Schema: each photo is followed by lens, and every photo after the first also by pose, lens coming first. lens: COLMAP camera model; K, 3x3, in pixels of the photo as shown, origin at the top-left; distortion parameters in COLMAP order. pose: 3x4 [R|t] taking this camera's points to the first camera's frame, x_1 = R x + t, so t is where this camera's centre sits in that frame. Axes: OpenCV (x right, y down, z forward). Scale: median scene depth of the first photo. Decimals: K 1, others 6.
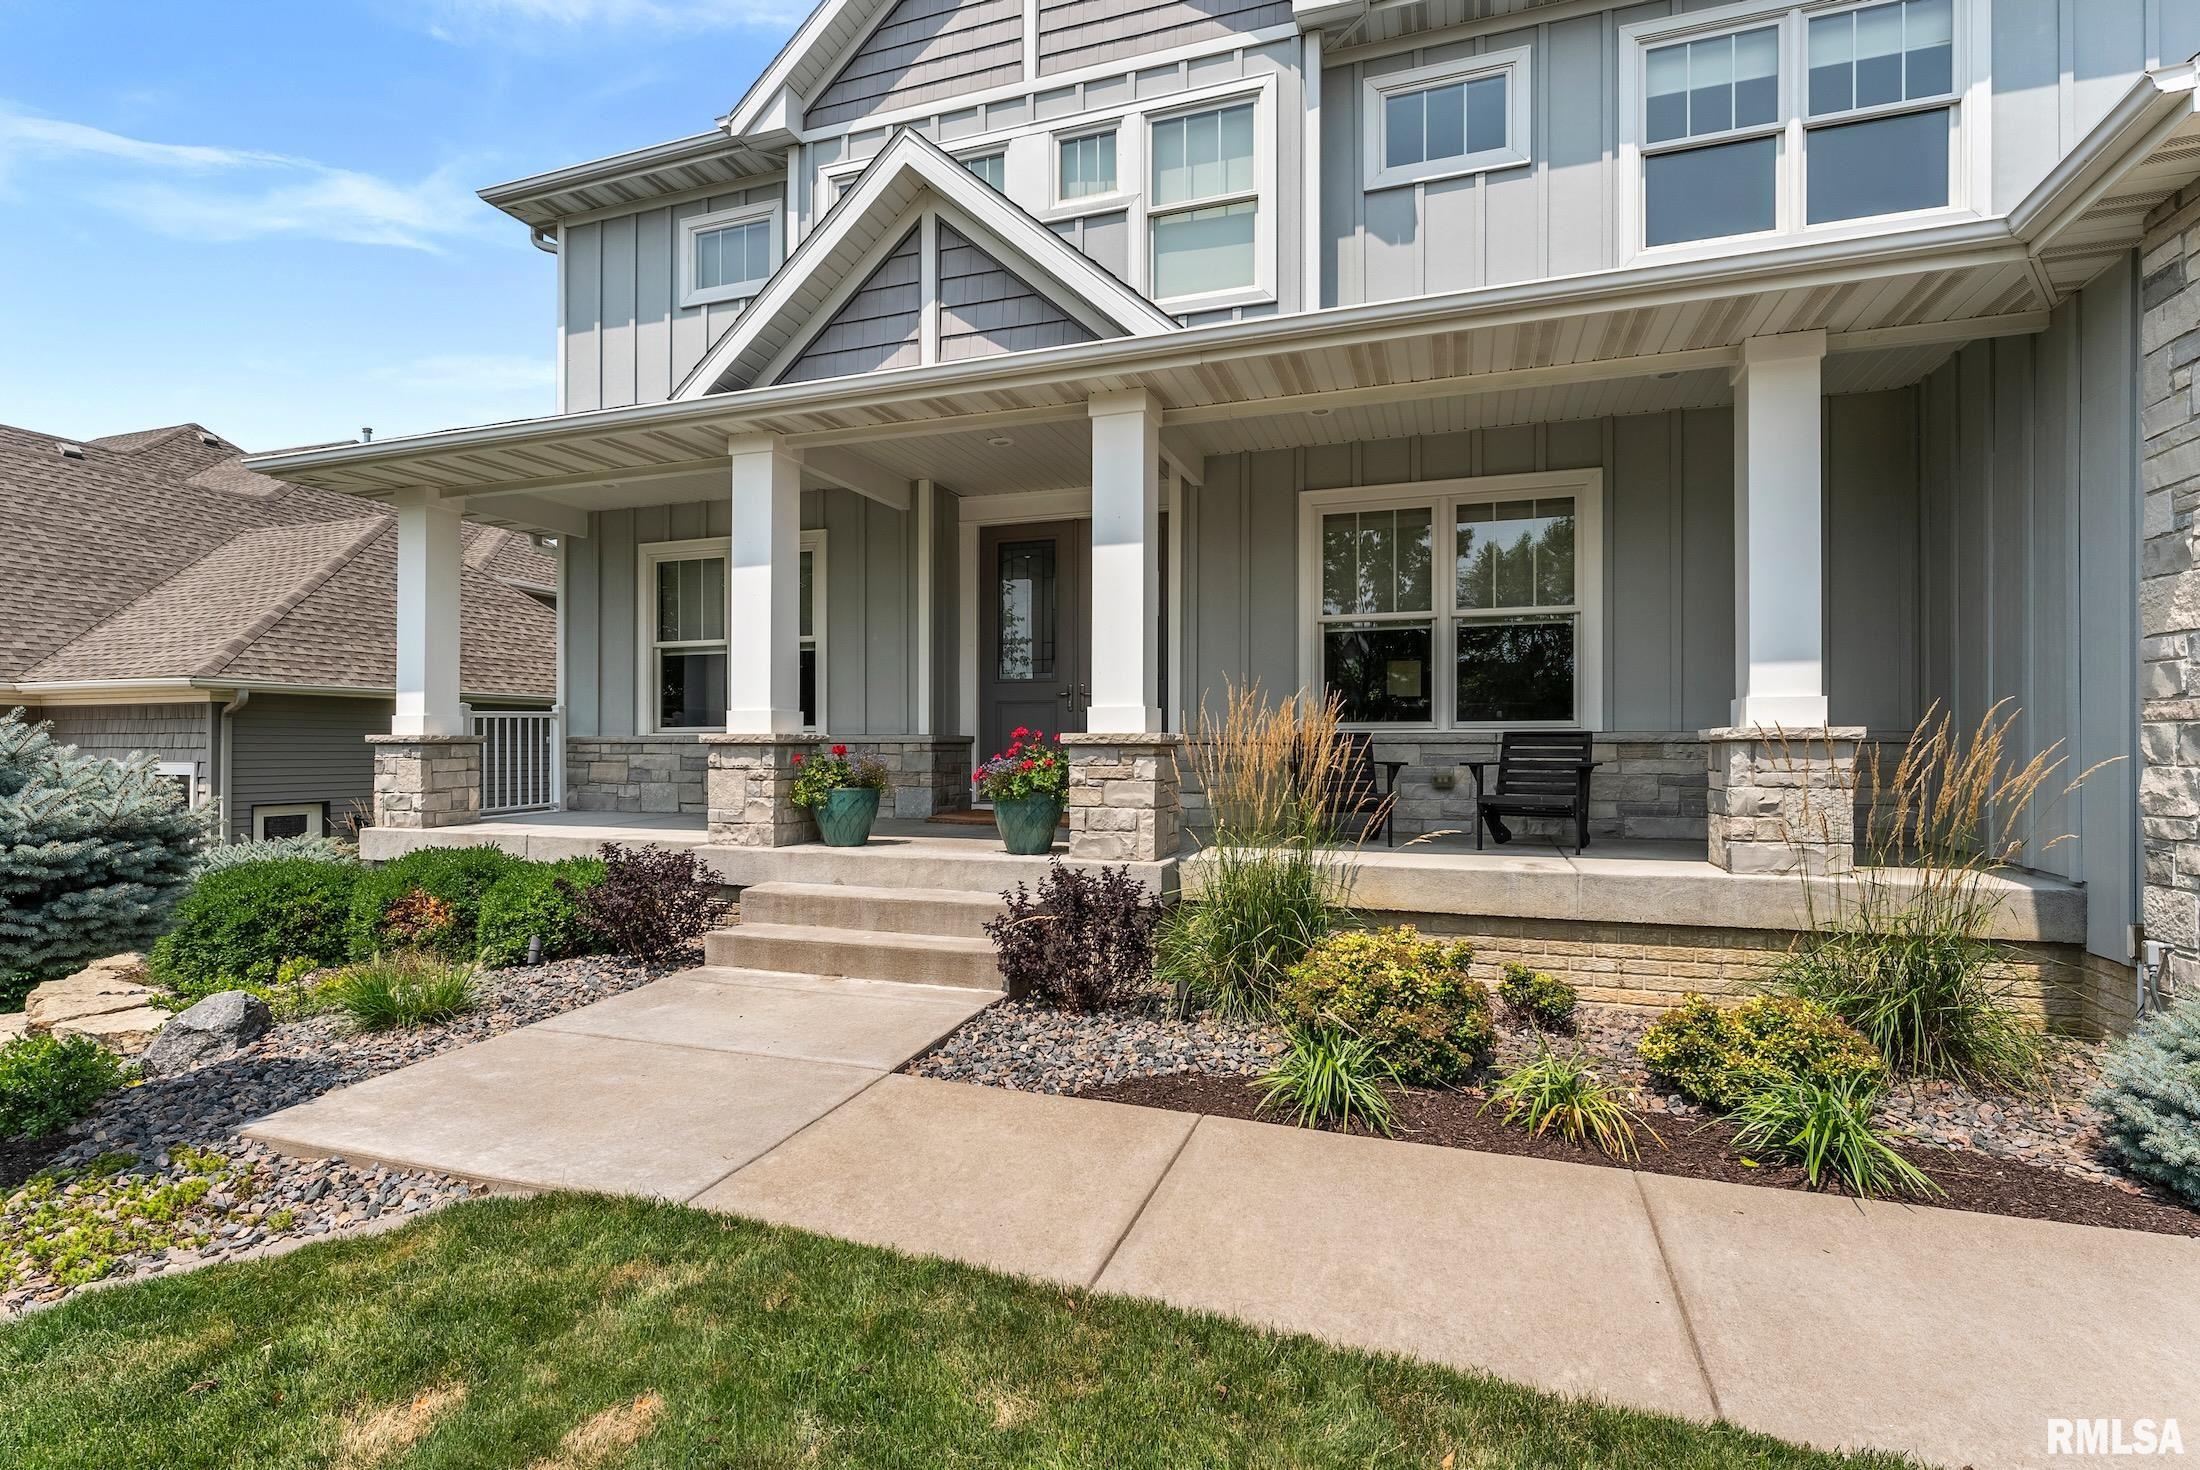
lens RADIAL K [[1063.4, 0, 1093.2], [0, 1063.4, 720.6], [0, 0, 1]] dist [-0.003800, -0.000447]
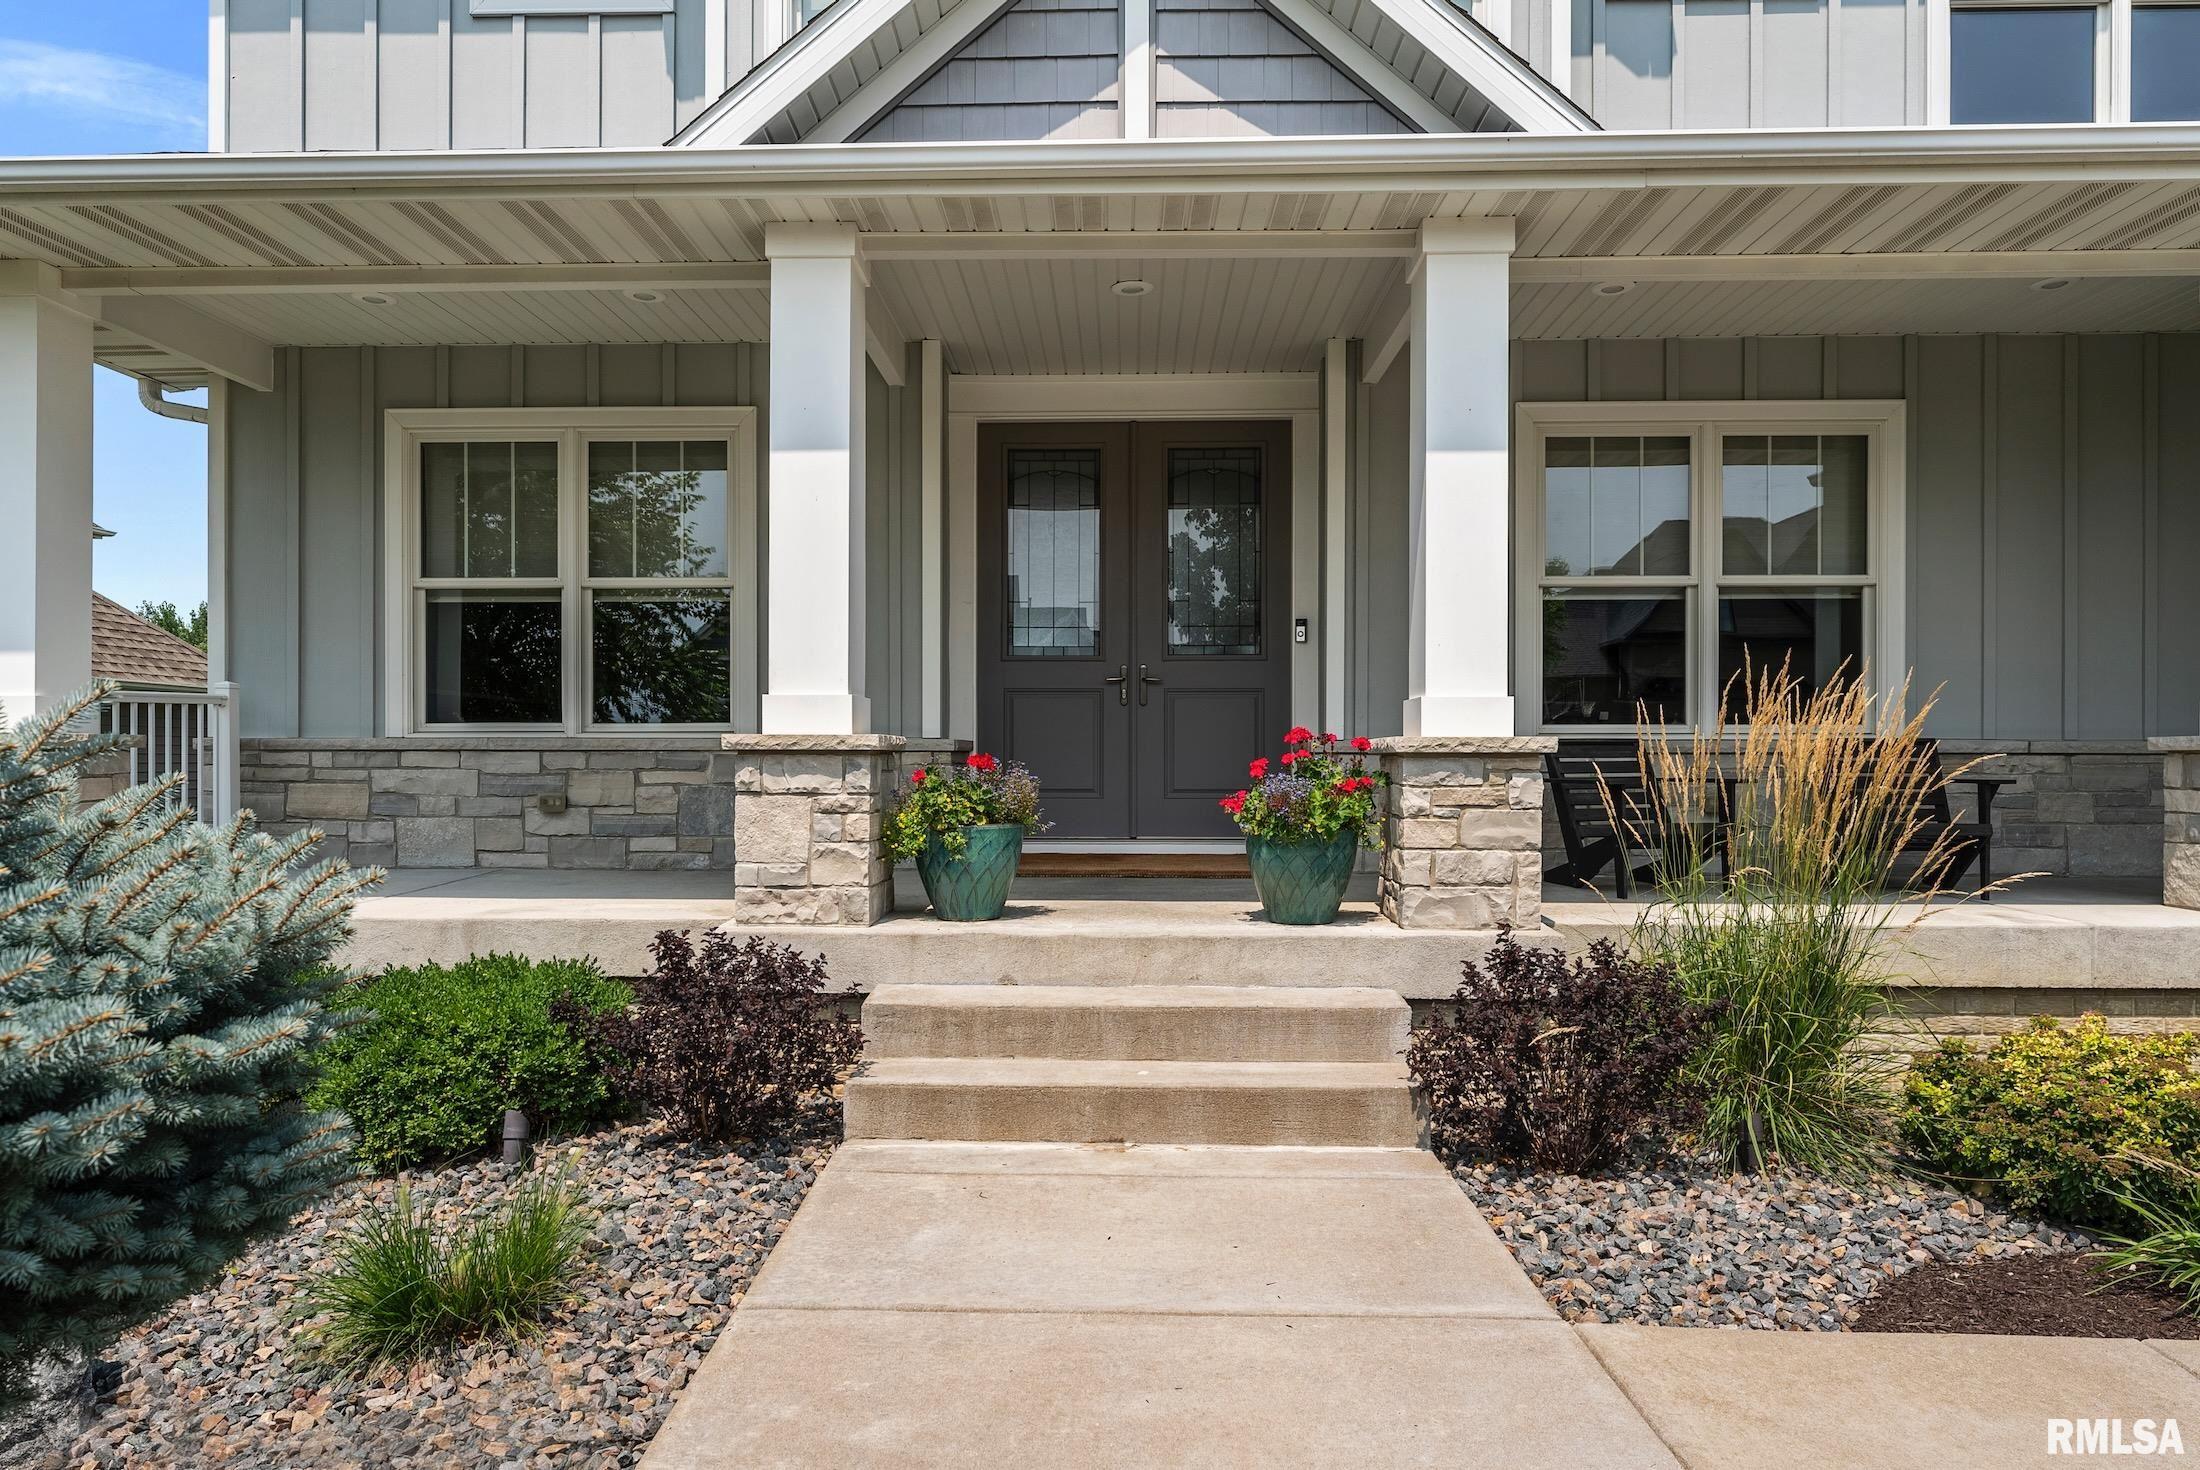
lens RADIAL K [[1376.6, 0, 1100.0], [0, 1376.6, 735.0], [0, 0, 1]] dist [-0.003463, 0.000961]
pose [[0.952494, 0.006753, 0.304483, -0.407010], [-0.009141, 0.999938, 0.006416, 0.006446], [-0.304421, -0.008895, 0.952496, 0.228188]]
